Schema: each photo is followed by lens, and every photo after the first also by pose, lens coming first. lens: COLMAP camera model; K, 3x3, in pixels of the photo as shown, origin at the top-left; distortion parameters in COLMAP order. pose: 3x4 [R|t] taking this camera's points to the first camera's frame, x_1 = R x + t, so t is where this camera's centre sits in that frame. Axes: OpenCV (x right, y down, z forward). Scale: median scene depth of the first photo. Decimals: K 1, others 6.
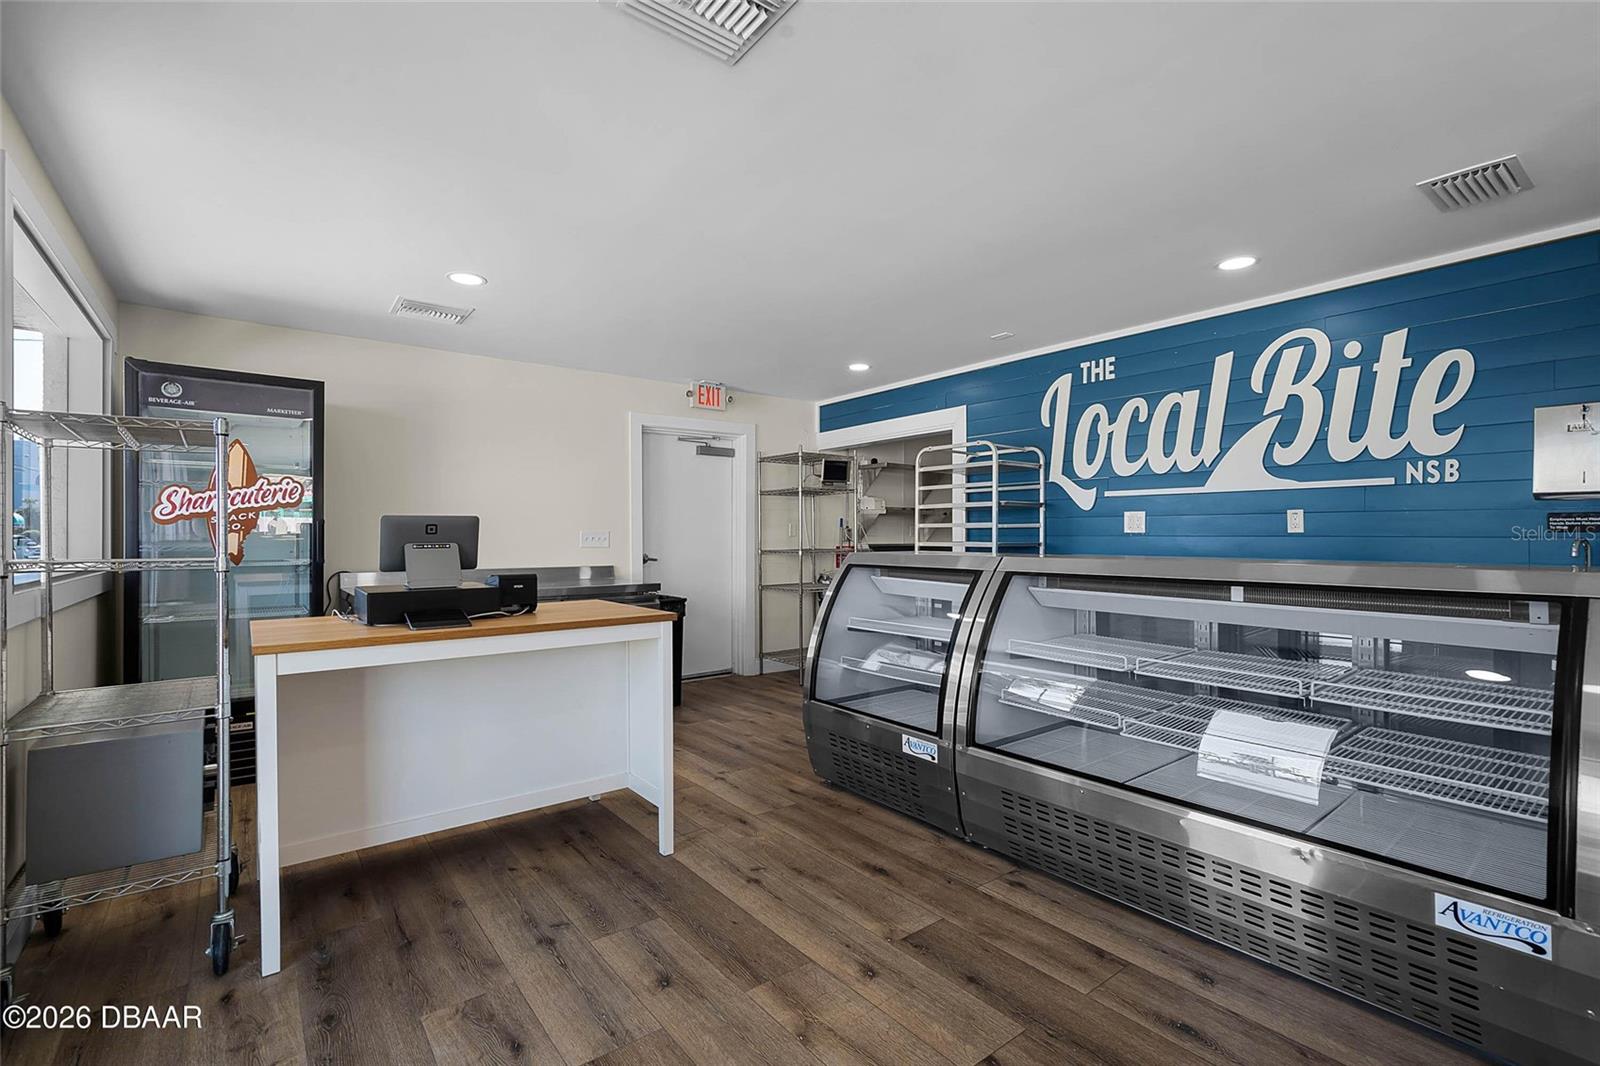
lens RADIAL K [[730.1, 0, 813.3], [0, 730.1, 544.5], [0, 0, 1]] dist [-0.006645, 0.002582]
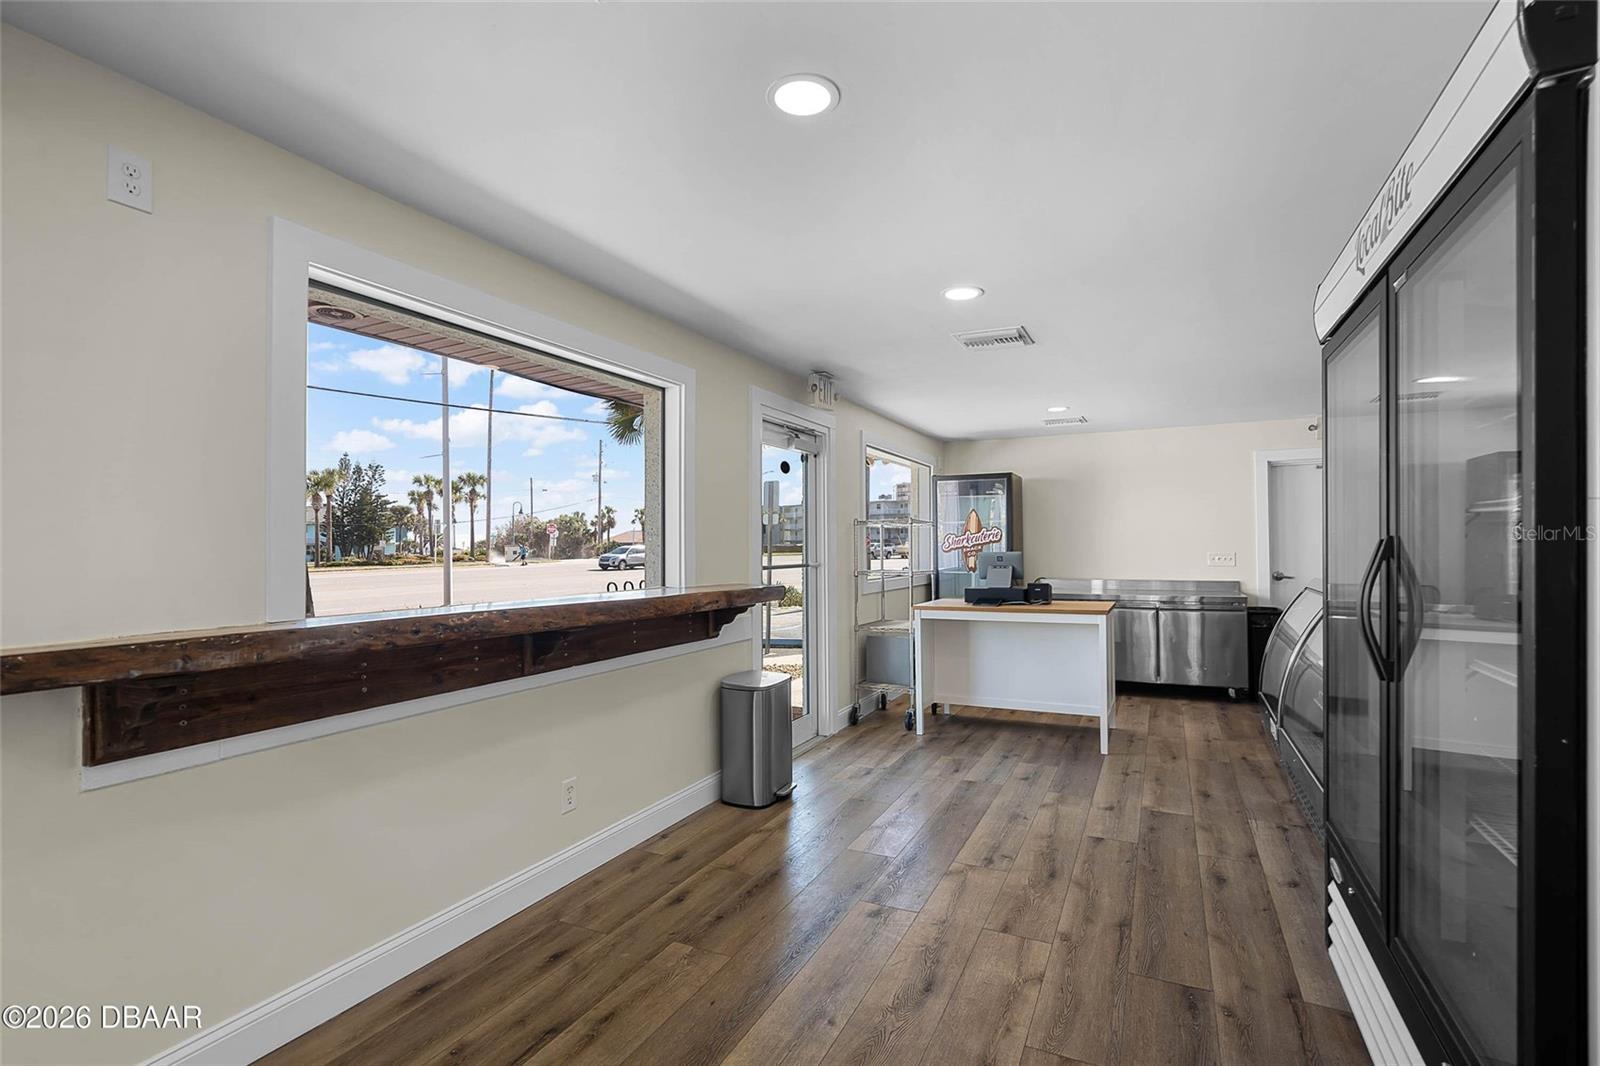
lens RADIAL K [[730.1, 0, 810.5], [0, 730.1, 539.2], [0, 0, 1]] dist [-0.006645, 0.002582]
pose [[0.438082, -0.012732, -0.898845, 0.792942], [-0.000701, 0.999895, -0.014505, -0.033379], [0.898935, 0.006985, 0.438026, -0.266980]]
